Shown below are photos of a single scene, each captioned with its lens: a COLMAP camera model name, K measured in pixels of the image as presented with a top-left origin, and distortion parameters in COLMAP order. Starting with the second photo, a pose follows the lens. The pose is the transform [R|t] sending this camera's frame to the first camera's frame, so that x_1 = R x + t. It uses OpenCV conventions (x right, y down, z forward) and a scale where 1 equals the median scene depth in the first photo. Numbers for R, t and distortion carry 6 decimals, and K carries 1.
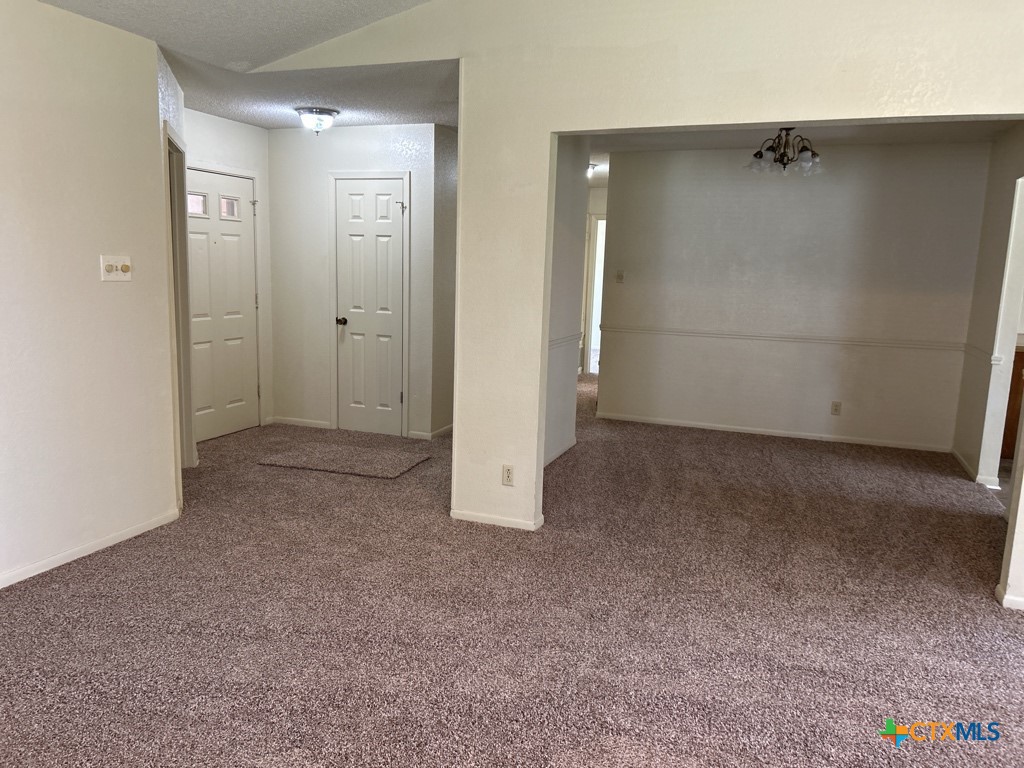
lens RADIAL K [[765.4, 0, 510.8], [0, 765.4, 404.4], [0, 0, 1]] dist [0.055385, -0.044463]
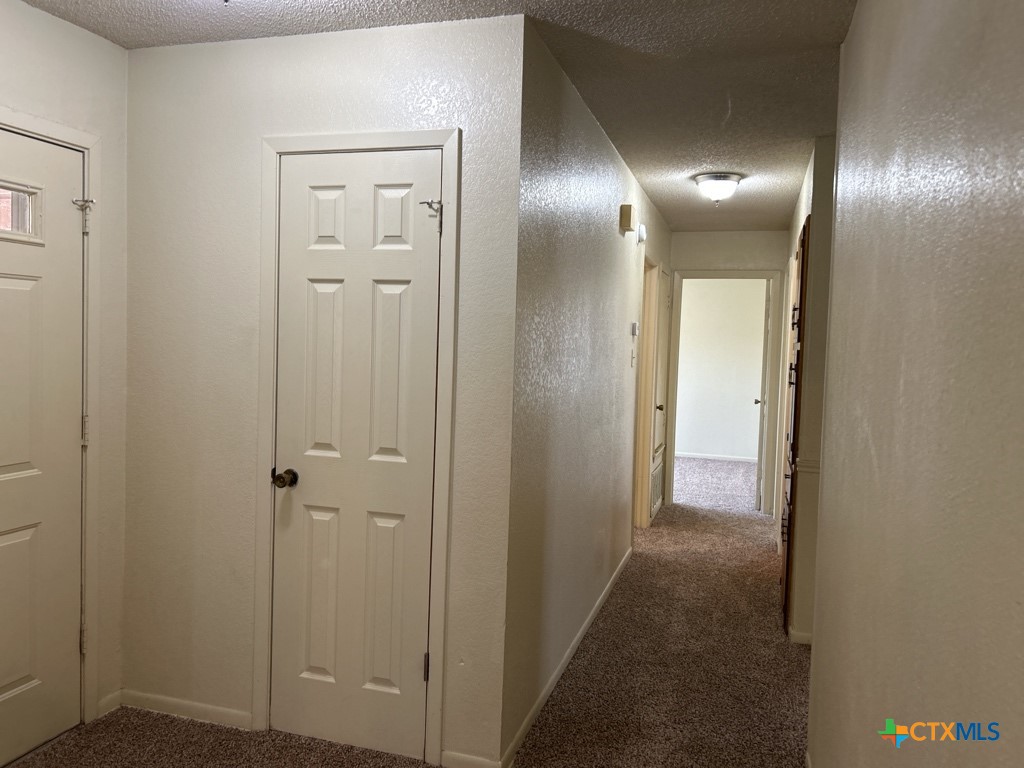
lens RADIAL K [[778.7, 0, 512.0], [0, 778.7, 384.0], [0, 0, 1]] dist [0.056872, -0.079583]
pose [[0.998259, -0.001186, 0.058964, -0.121374], [0.008270, 0.992734, -0.120043, -0.108282], [-0.058394, 0.120321, 0.991016, 0.562105]]
